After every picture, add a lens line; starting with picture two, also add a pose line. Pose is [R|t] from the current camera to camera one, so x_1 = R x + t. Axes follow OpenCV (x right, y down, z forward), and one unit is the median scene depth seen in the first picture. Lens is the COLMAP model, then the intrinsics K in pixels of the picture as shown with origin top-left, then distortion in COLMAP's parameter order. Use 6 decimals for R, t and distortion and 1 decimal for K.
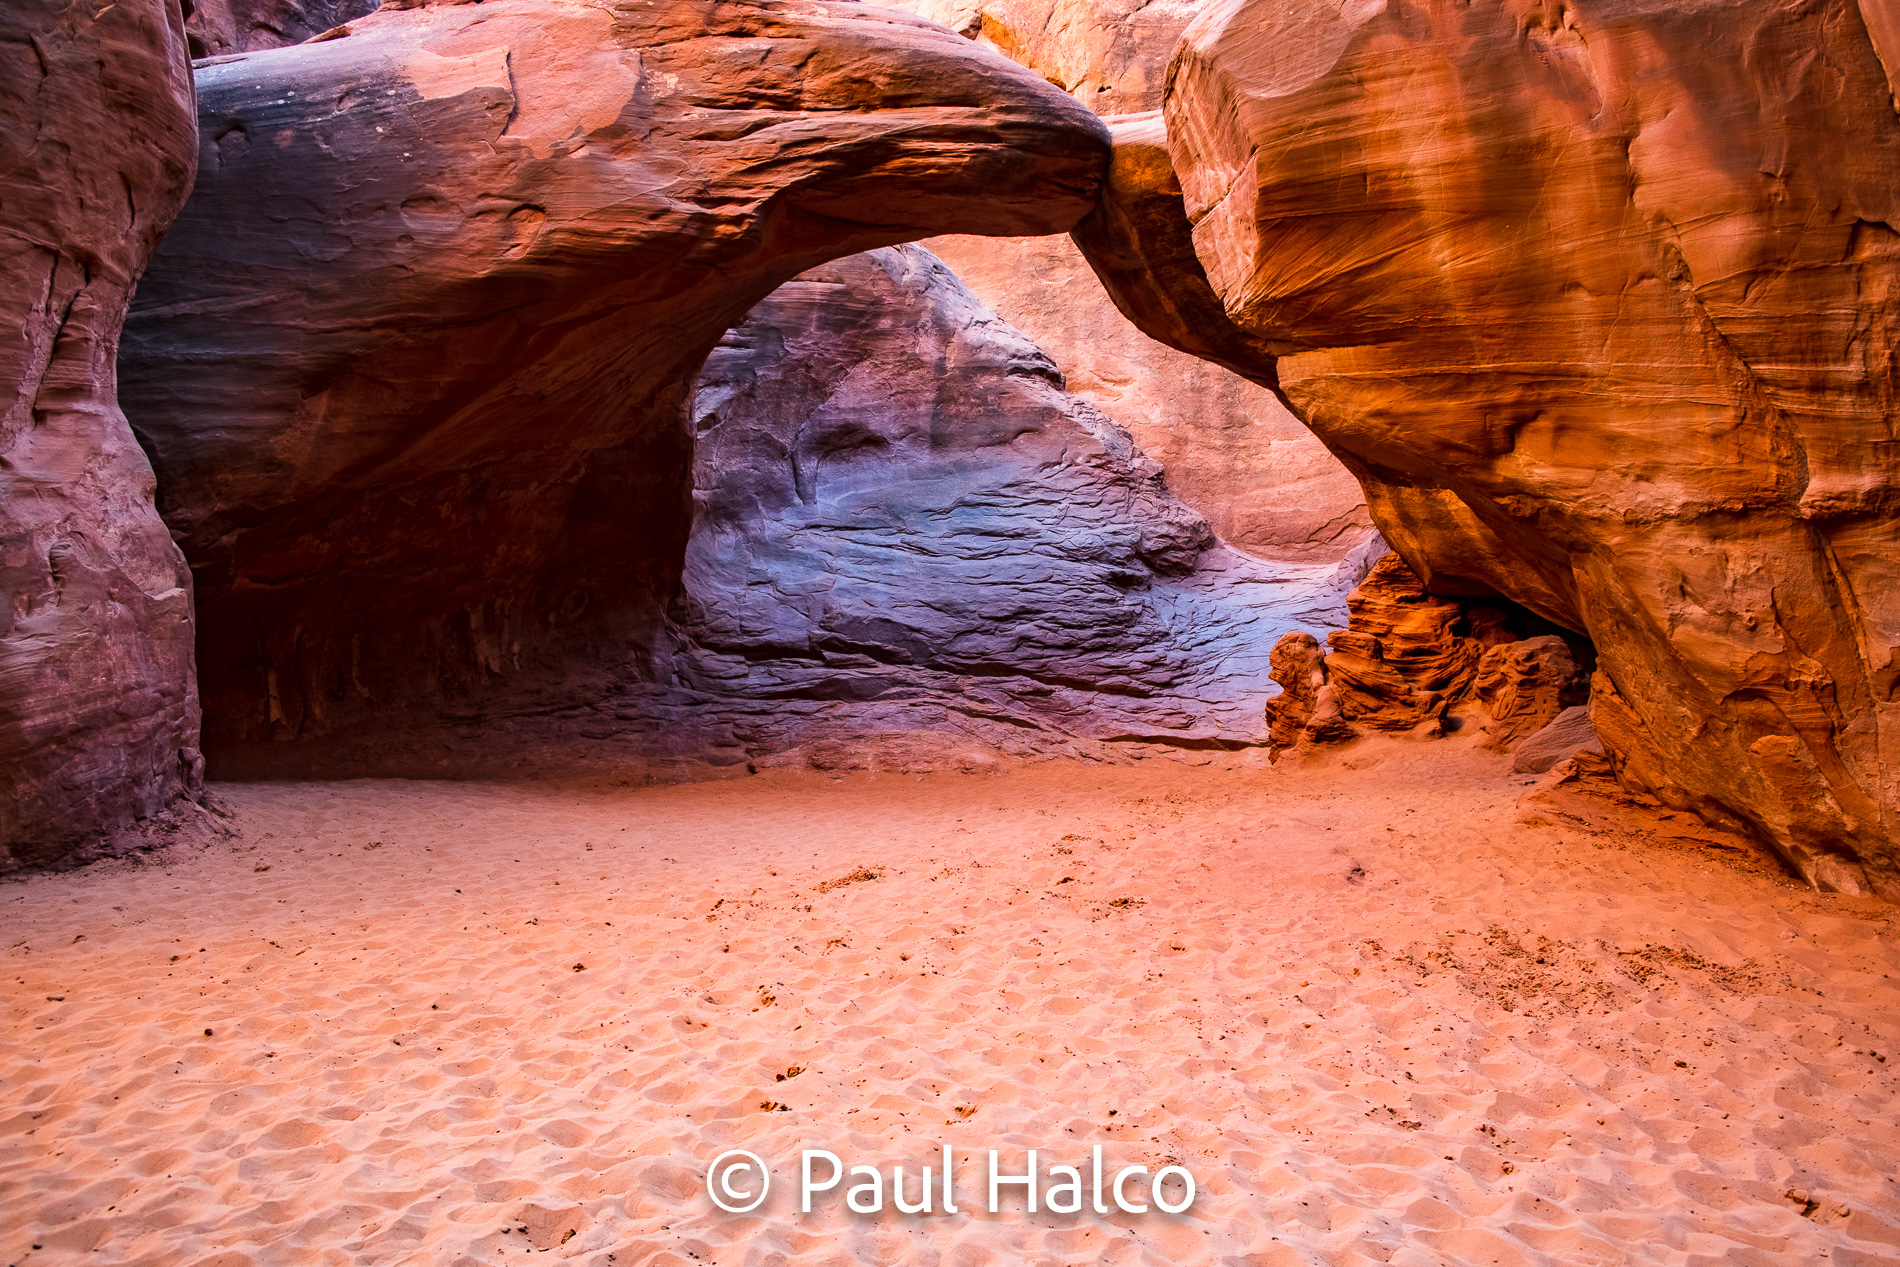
lens RADIAL K [[1583.7, 0, 950.0], [0, 1583.7, 633.5], [0, 0, 1]] dist [-0.235529, 0.226857]
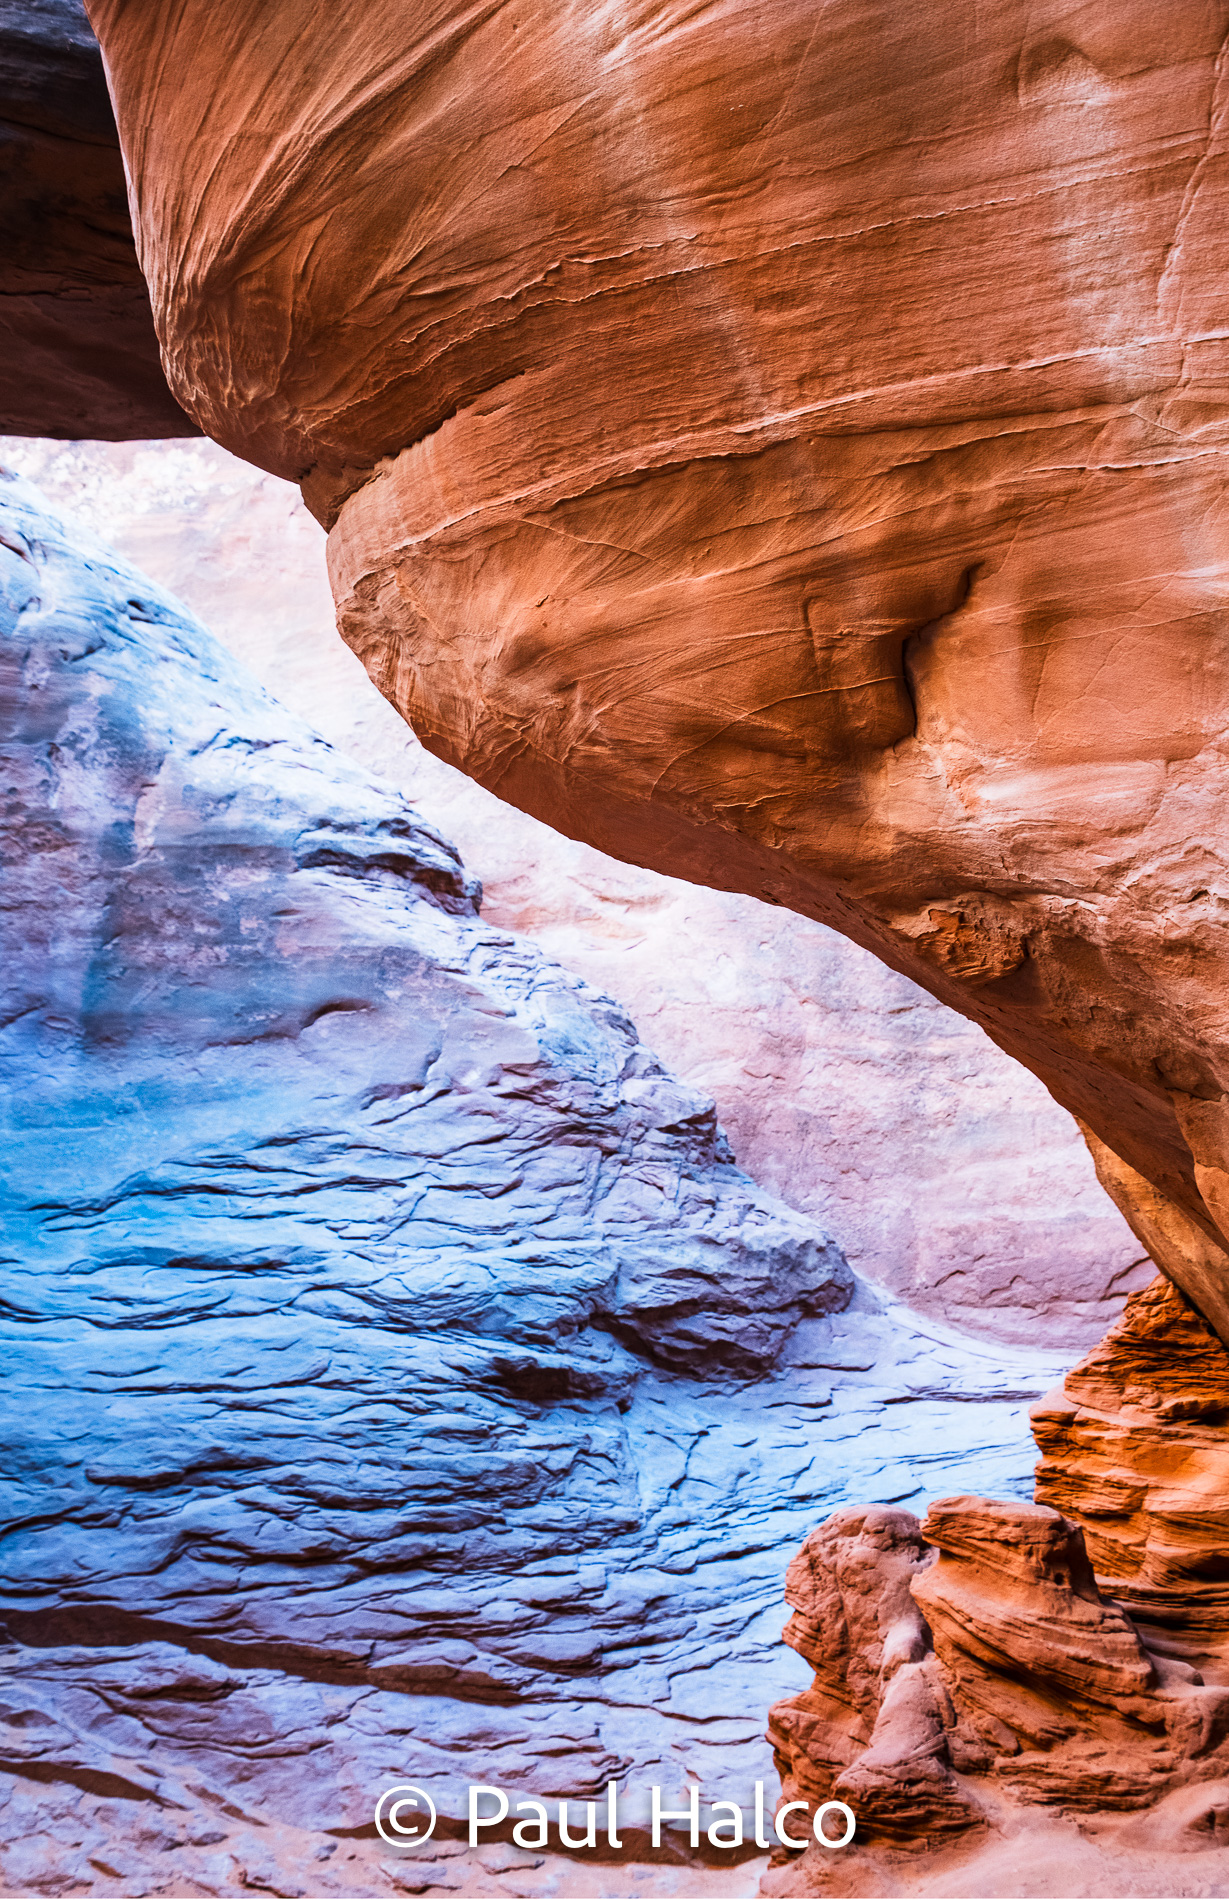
lens RADIAL K [[3372.4, 0, 614.5], [0, 3372.4, 950.0], [0, 0, 1]] dist [0.345887, 0.280843]
pose [[0.999766, -0.002371, -0.021502, 0.157337], [-0.001645, 0.982764, -0.184857, 0.015692], [0.021569, 0.184849, 0.982530, 0.196735]]
